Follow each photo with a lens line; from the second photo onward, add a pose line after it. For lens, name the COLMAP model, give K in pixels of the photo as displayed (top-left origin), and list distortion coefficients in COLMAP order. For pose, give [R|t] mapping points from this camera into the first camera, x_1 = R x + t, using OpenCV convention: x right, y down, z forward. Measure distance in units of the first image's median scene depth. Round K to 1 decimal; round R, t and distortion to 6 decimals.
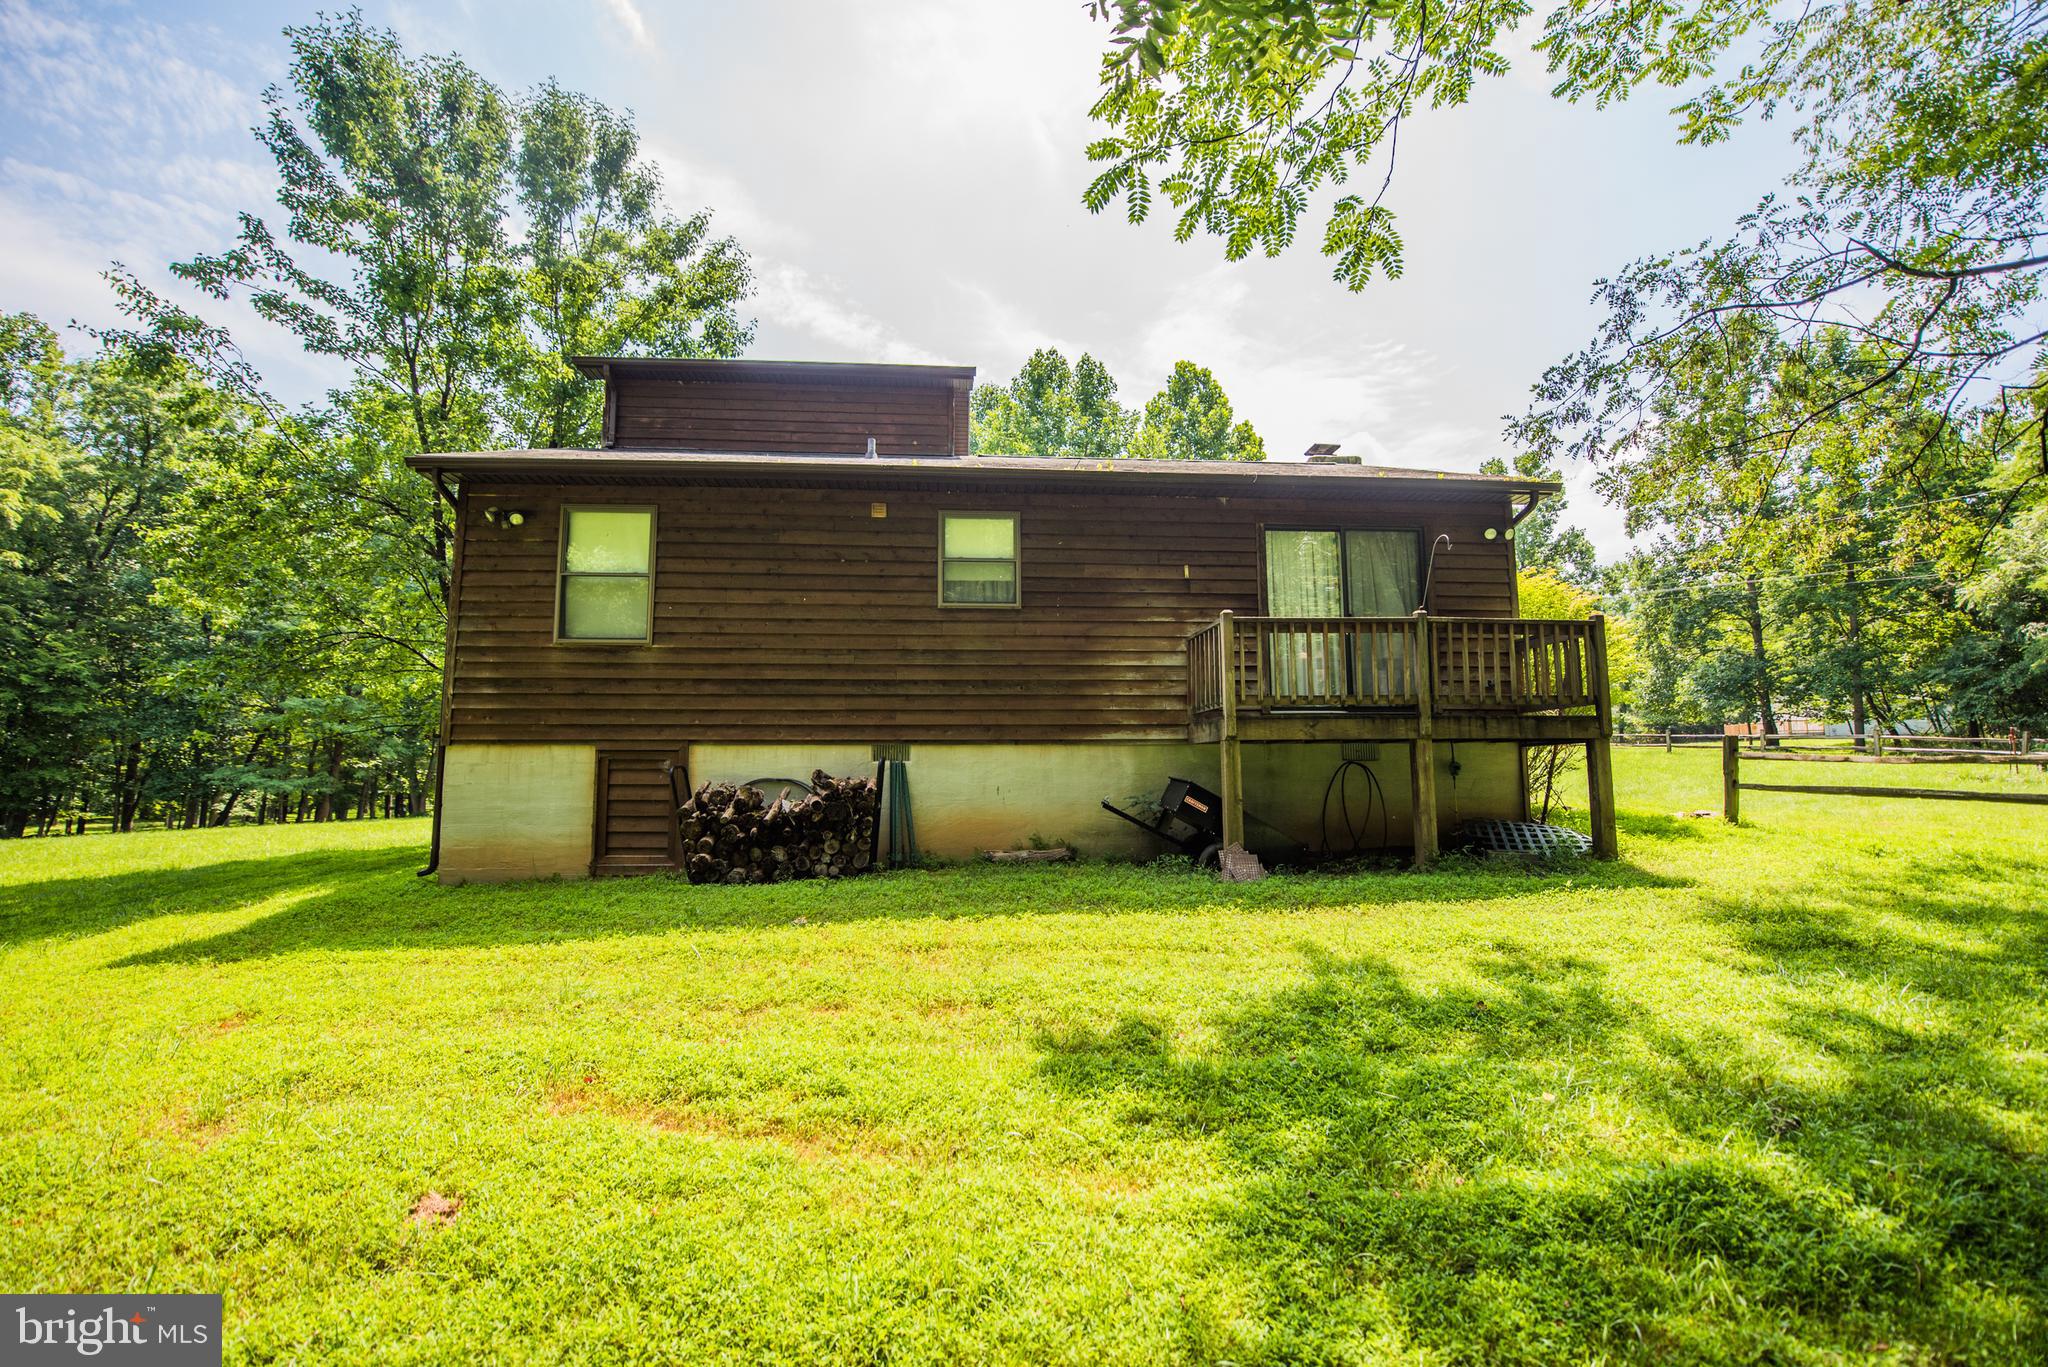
lens RADIAL K [[850.4, 0, 1023.5], [0, 850.4, 696.6], [0, 0, 1]] dist [-0.001432, -0.004797]
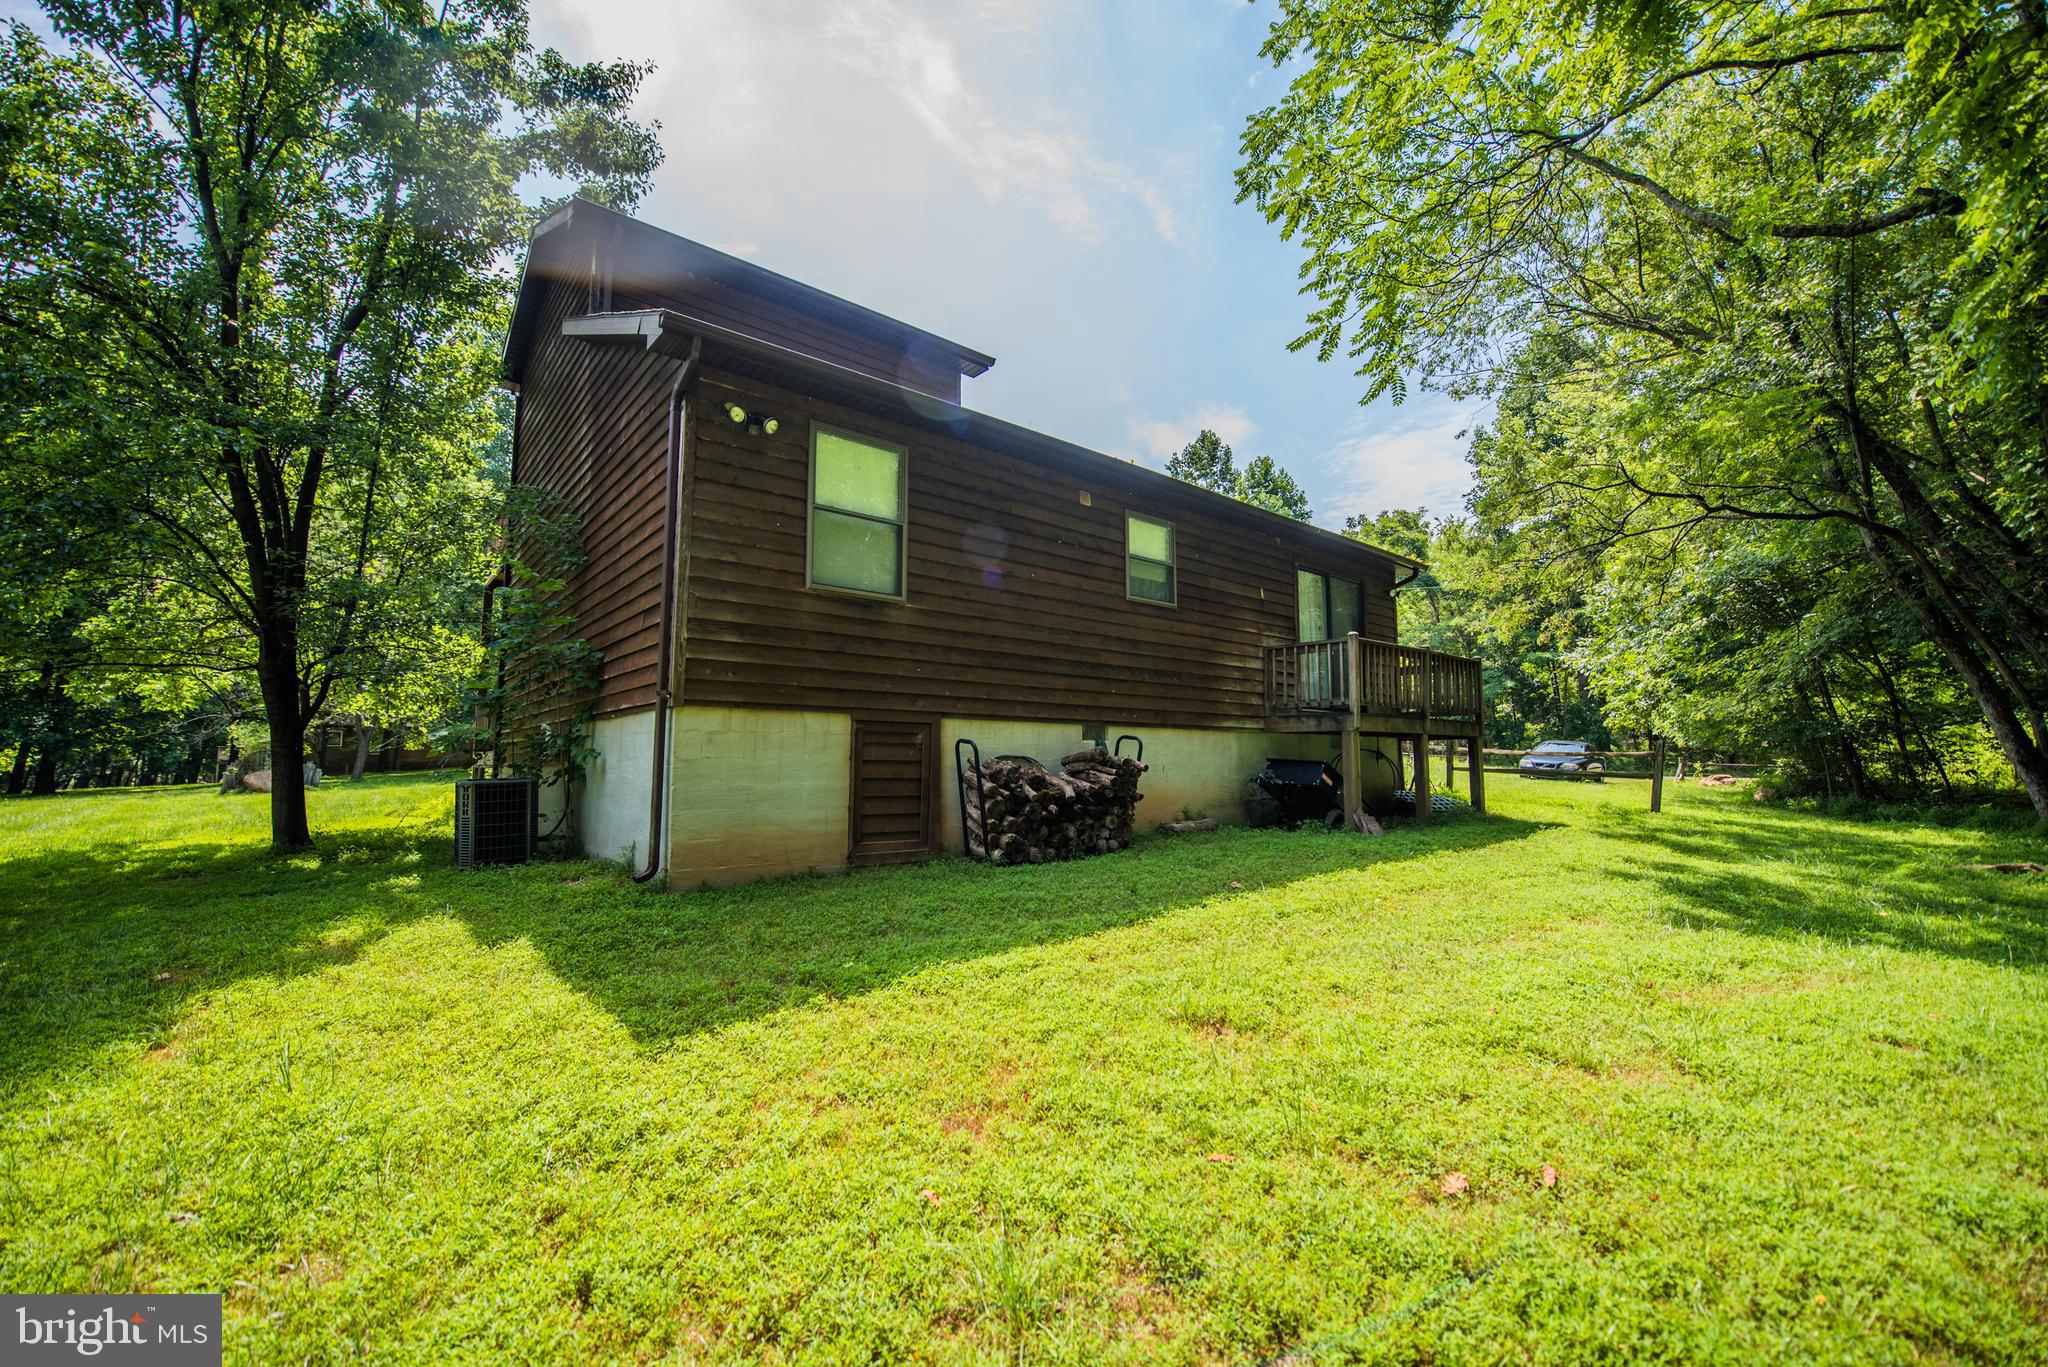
lens RADIAL K [[850.4, 0, 1023.6], [0, 850.4, 680.9], [0, 0, 1]] dist [-0.001432, -0.004797]
pose [[0.803163, 0.064874, 0.592217, -0.850911], [-0.064894, 0.997665, -0.021280, 0.030540], [-0.592215, -0.021340, 0.805498, 0.209700]]
